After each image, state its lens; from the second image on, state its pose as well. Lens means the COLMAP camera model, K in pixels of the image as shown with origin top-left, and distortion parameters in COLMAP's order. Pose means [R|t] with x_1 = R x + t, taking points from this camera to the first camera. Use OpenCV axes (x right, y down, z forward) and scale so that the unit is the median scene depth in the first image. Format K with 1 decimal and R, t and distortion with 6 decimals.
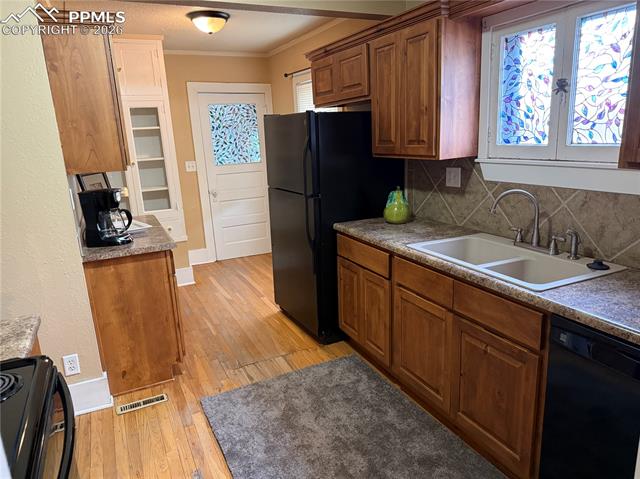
lens RADIAL K [[456.8, 0, 324.3], [0, 456.8, 240.1], [0, 0, 1]] dist [0.039399, -0.021198]
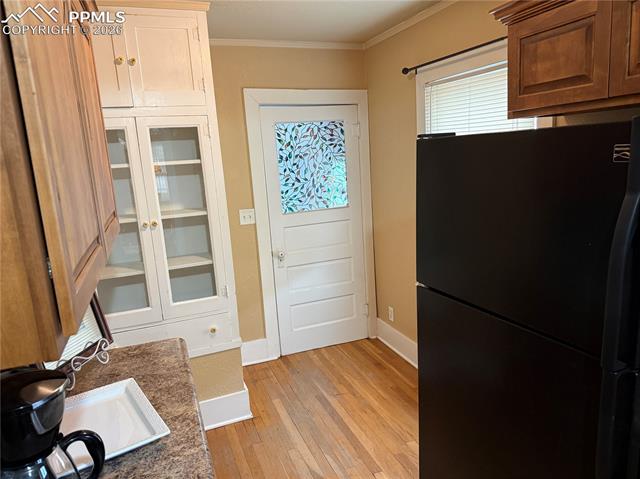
lens RADIAL K [[456.8, 0, 319.7], [0, 456.8, 239.3], [0, 0, 1]] dist [0.039399, -0.021198]
pose [[0.995180, 0.005549, -0.097910, -0.121984], [-0.010074, 0.998901, -0.045782, -0.098308], [0.097548, 0.046548, 0.994142, 0.358057]]
